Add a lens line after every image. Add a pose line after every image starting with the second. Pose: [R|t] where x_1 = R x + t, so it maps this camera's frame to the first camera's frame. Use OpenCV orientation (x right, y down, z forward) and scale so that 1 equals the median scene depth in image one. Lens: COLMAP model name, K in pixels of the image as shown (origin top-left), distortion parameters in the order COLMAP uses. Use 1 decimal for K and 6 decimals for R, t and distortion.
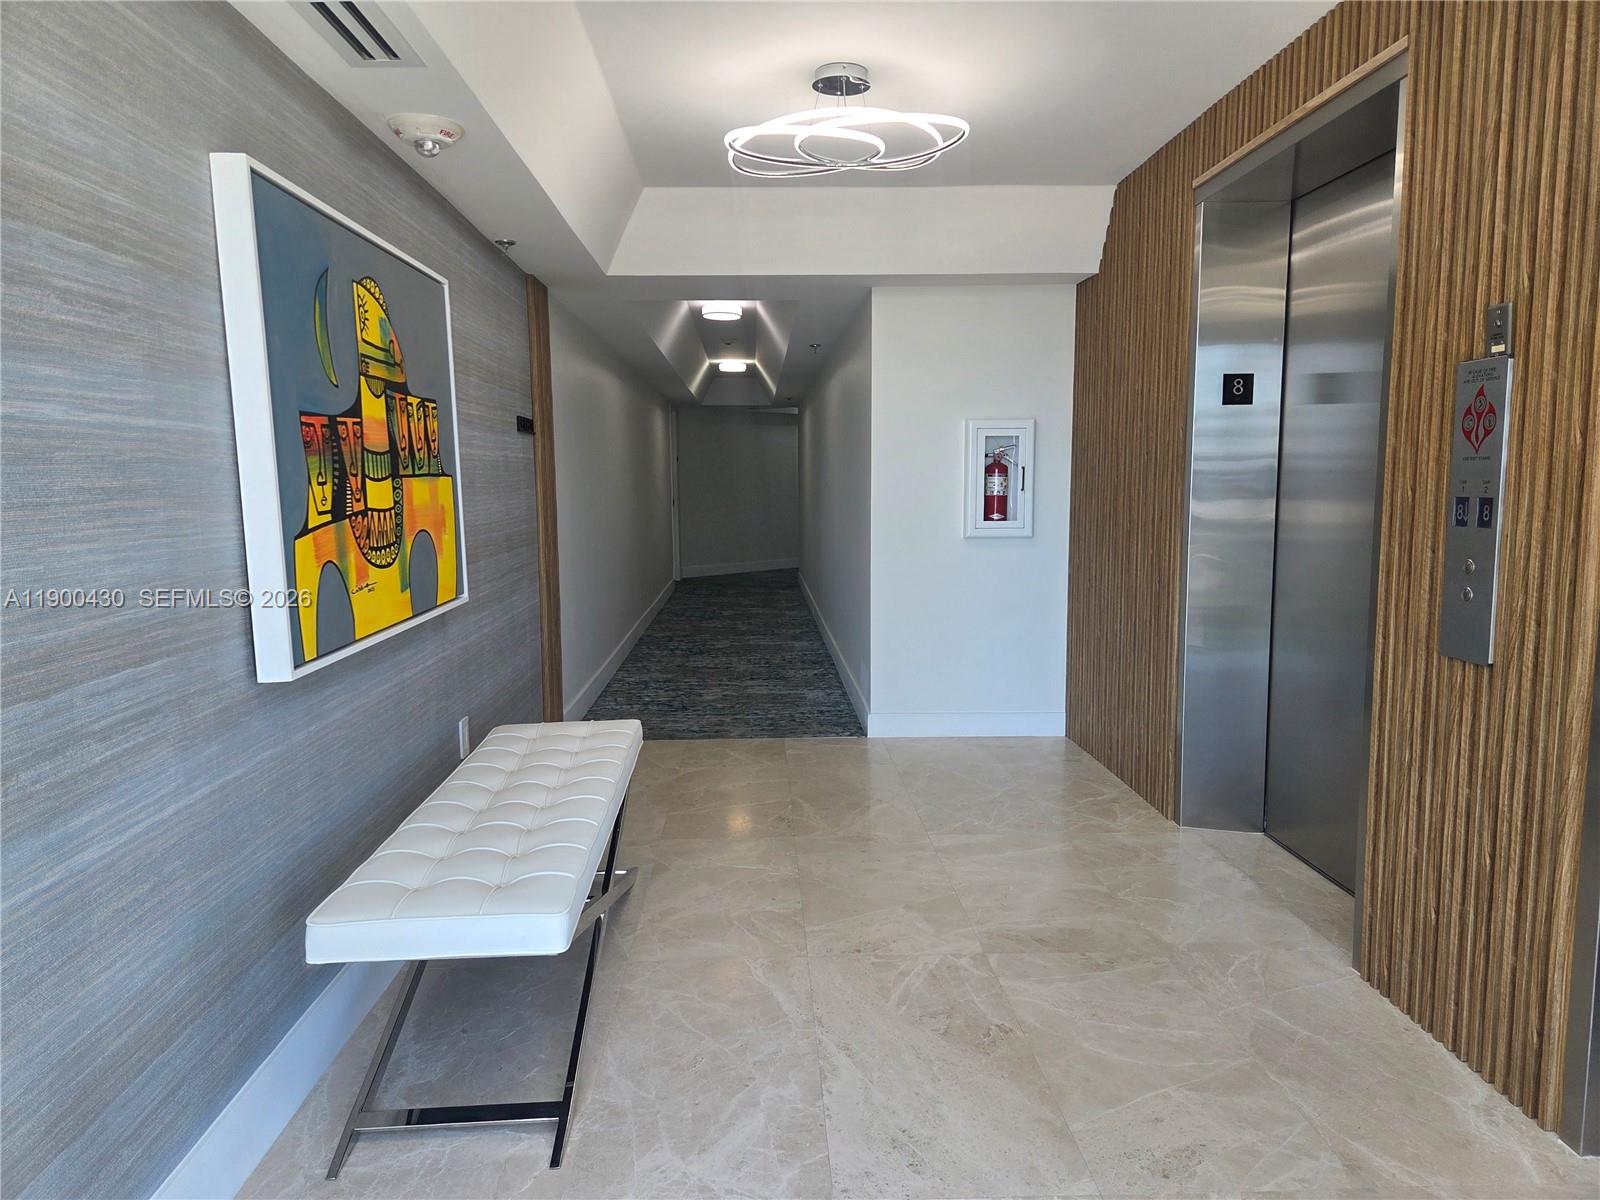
lens RADIAL K [[1059.3, 0, 801.7], [0, 1059.3, 600.4], [0, 0, 1]] dist [0.000736, 0.000738]
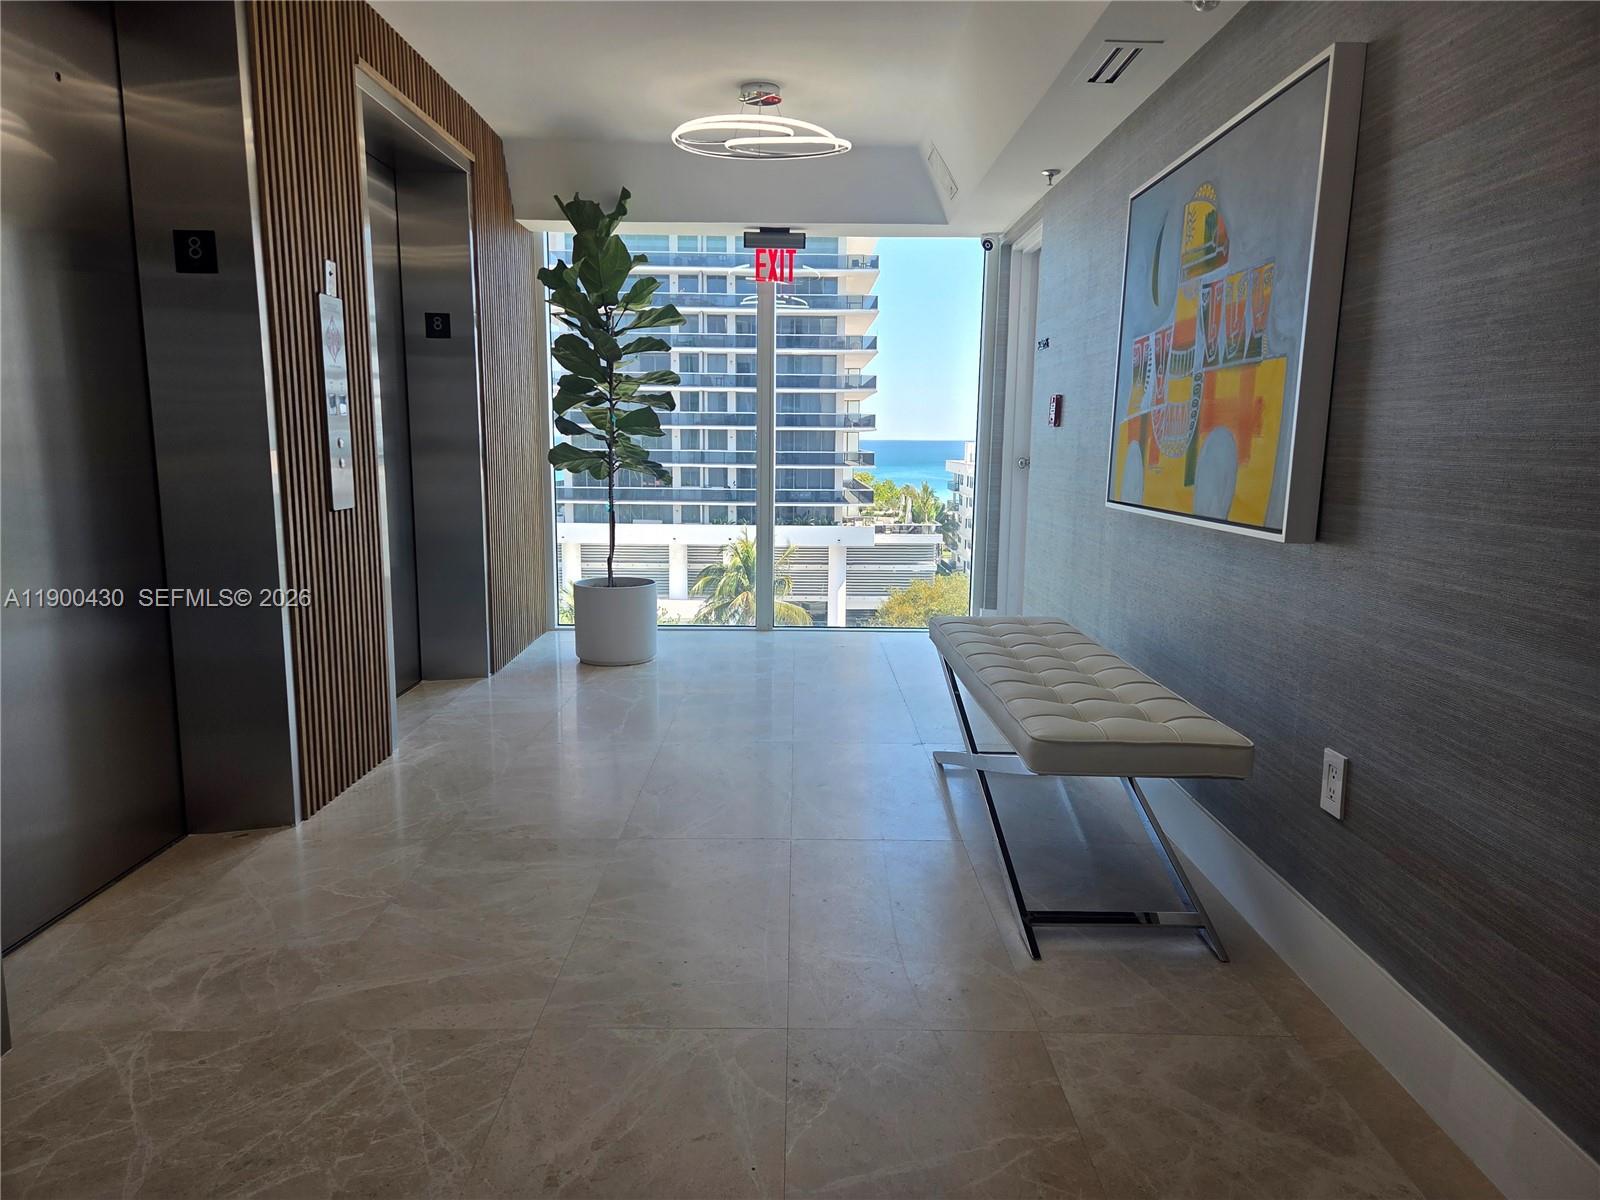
lens RADIAL K [[1059.3, 0, 798.7], [0, 1059.3, 613.3], [0, 0, 1]] dist [0.000736, 0.000738]
pose [[-0.999146, -0.011522, 0.039686, -0.035335], [-0.000222, 0.961823, 0.273672, -0.141214], [-0.041324, 0.273430, -0.961004, 1.683506]]
